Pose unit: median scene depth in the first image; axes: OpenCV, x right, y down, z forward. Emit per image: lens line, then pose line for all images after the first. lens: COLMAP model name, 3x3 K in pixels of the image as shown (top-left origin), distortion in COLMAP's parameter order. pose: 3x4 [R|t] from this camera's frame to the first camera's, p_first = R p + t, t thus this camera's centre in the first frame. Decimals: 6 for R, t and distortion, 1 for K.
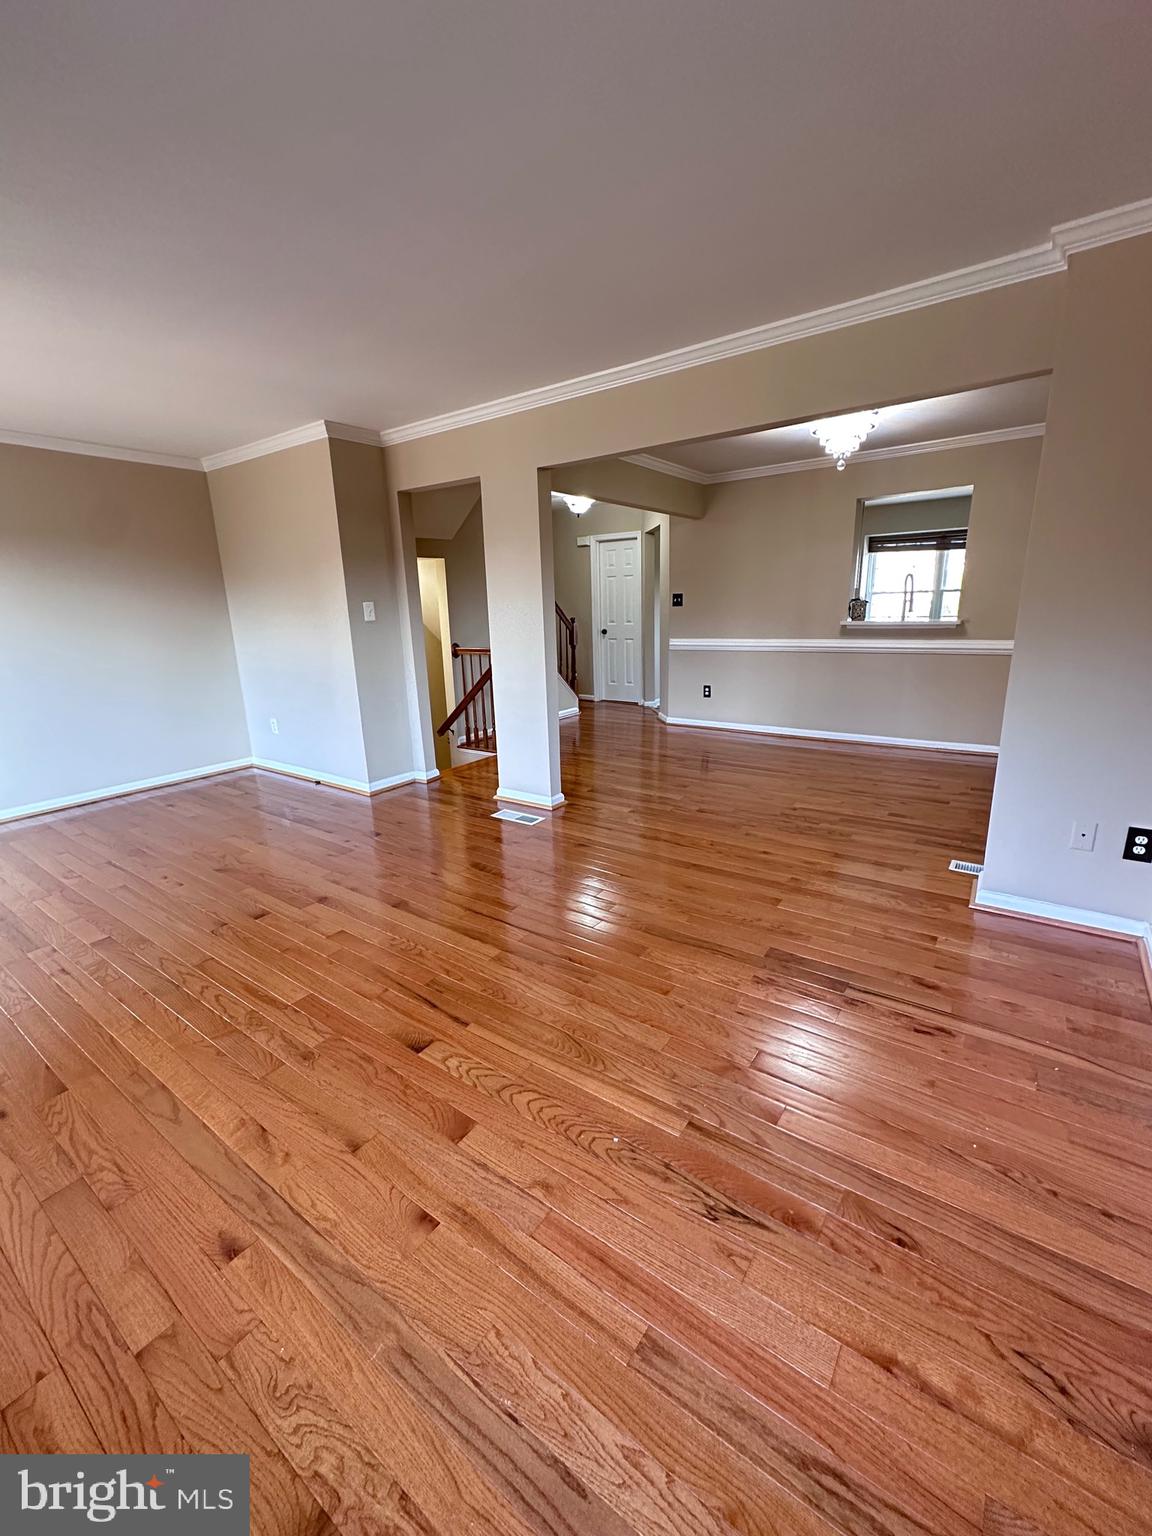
lens RADIAL K [[618.1, 0, 578.4], [0, 618.1, 755.6], [0, 0, 1]] dist [0.000713, 0.000048]
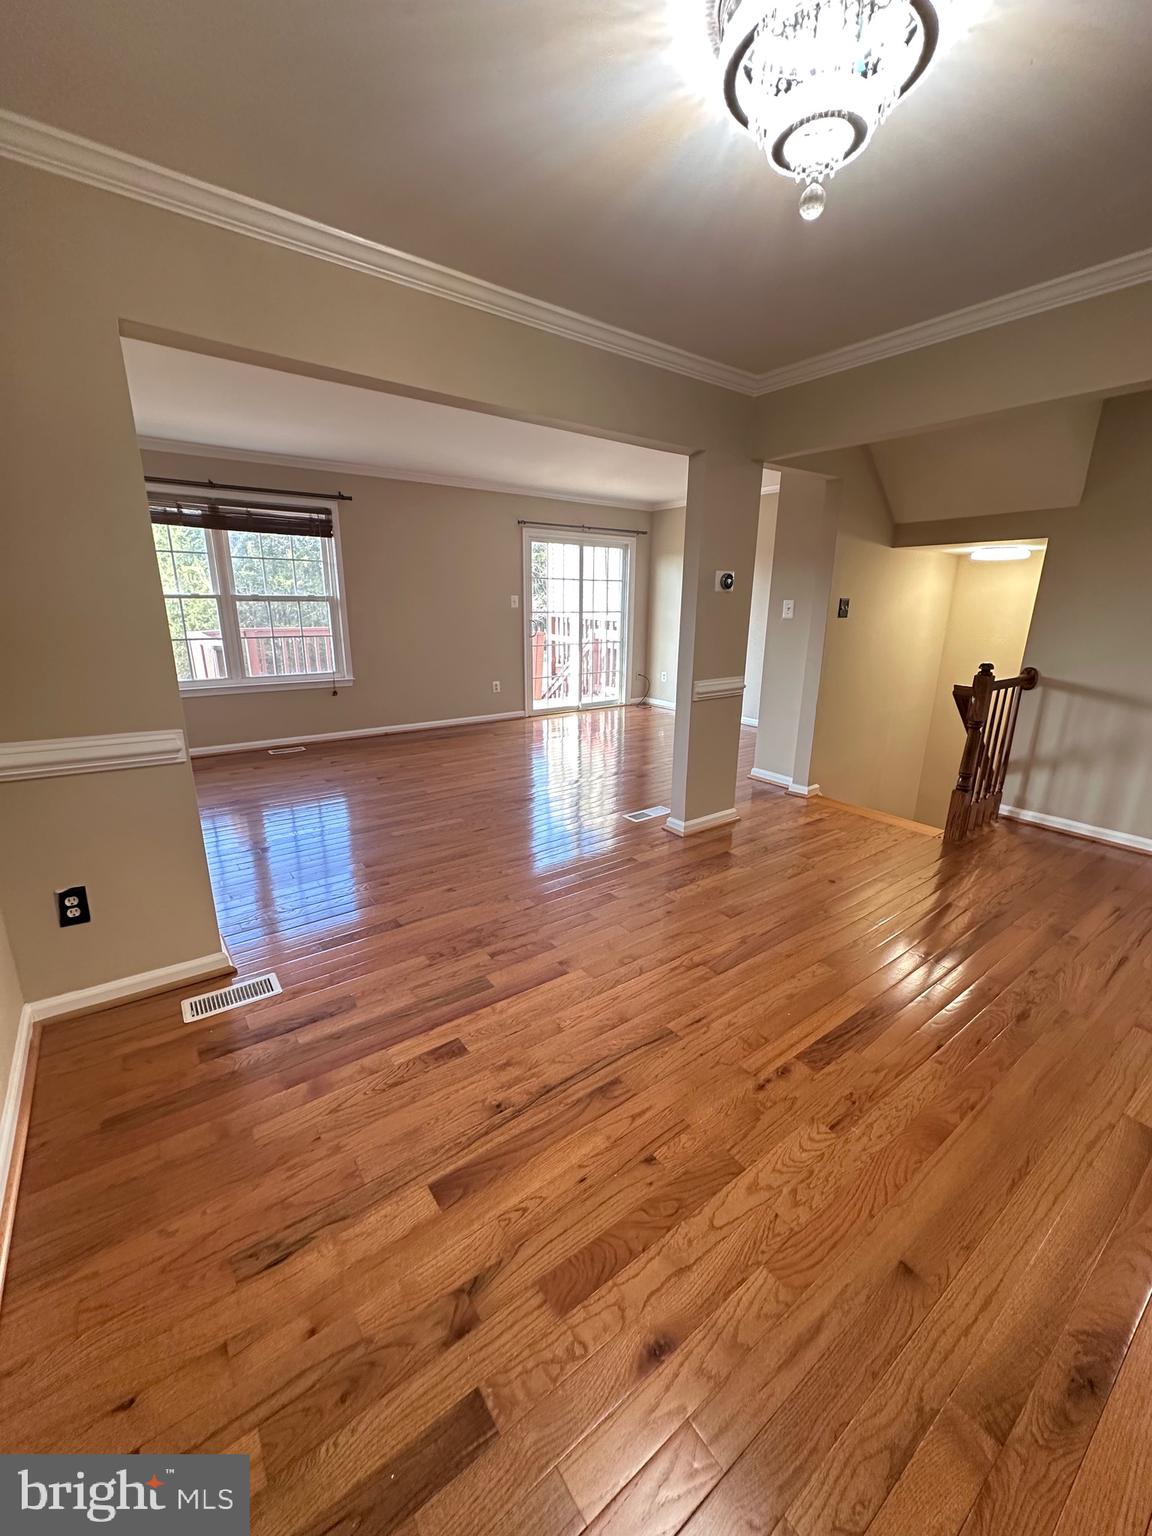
lens RADIAL K [[618.1, 0, 578.4], [0, 618.1, 755.6], [0, 0, 1]] dist [0.000713, 0.000048]
pose [[-0.303127, 0.255054, -0.918184, 0.854864], [-0.234044, 0.914080, 0.331181, -0.301502], [0.923763, 0.315285, -0.217388, 1.097335]]
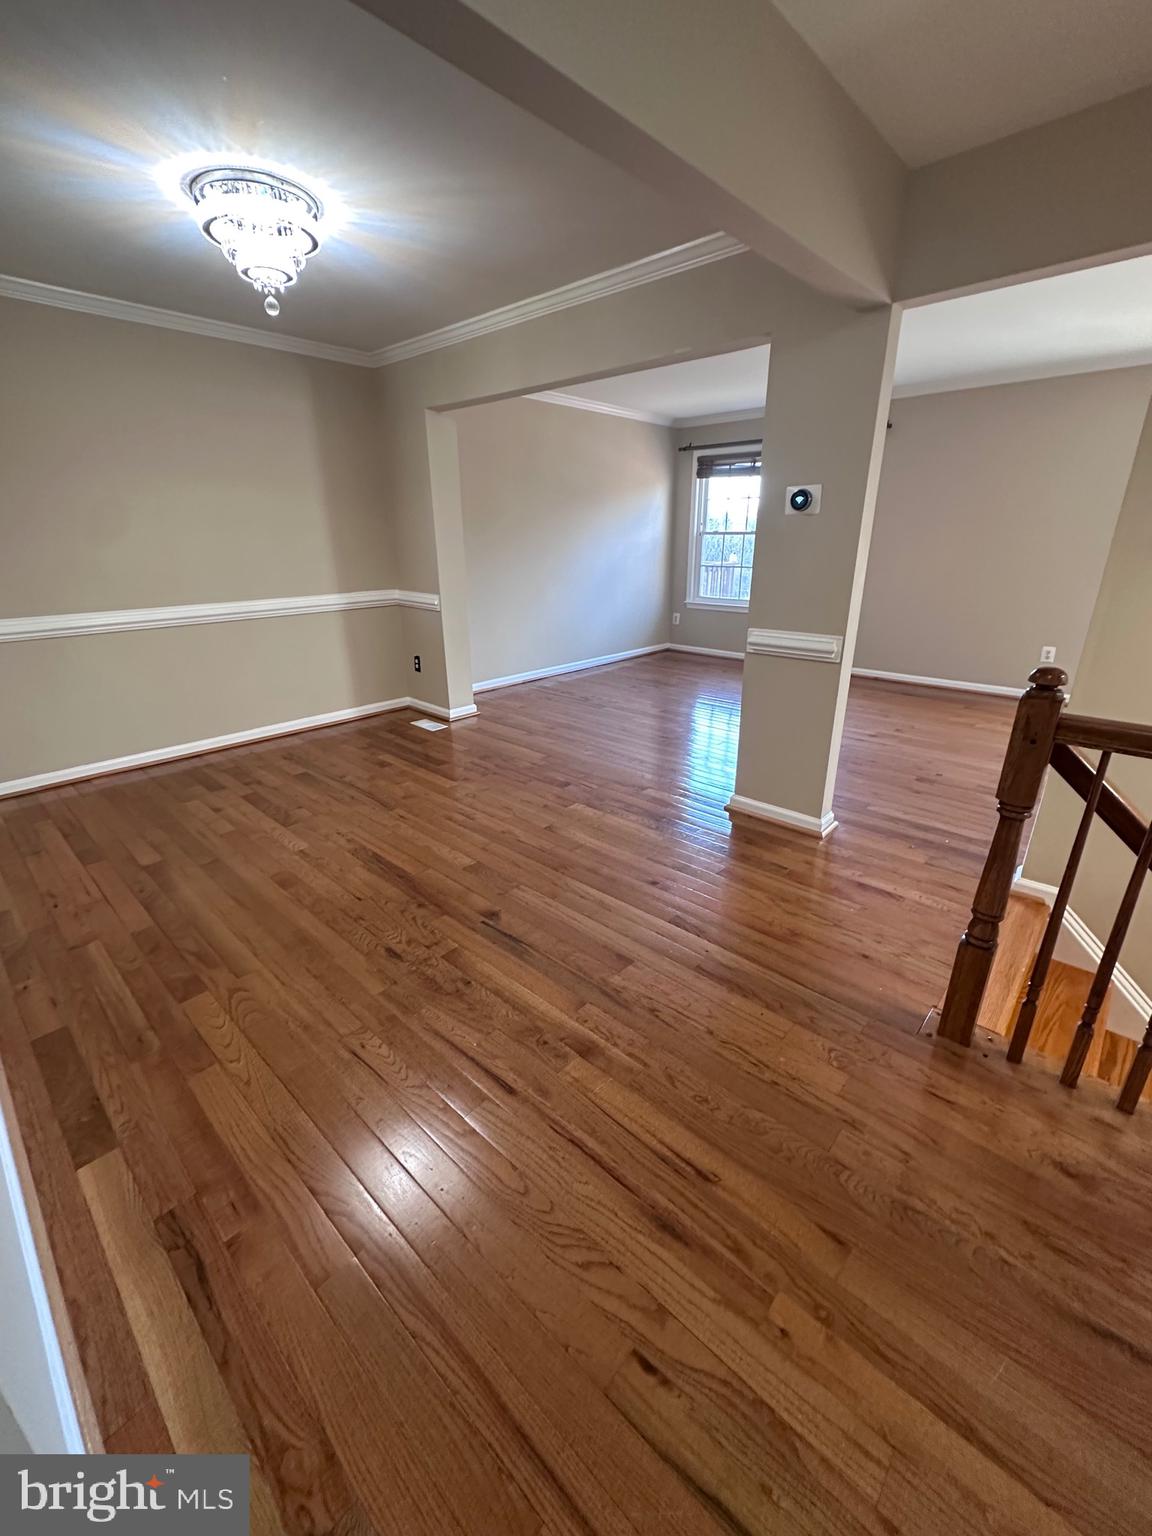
lens RADIAL K [[626.9, 0, 576.0], [0, 626.9, 768.0], [0, 0, 1]] dist [-0.017935, -0.000093]
pose [[-0.992392, -0.016796, 0.121963, 0.081217], [0.055146, 0.825066, 0.562338, -0.435205], [-0.110073, 0.564786, -0.817863, 1.743040]]
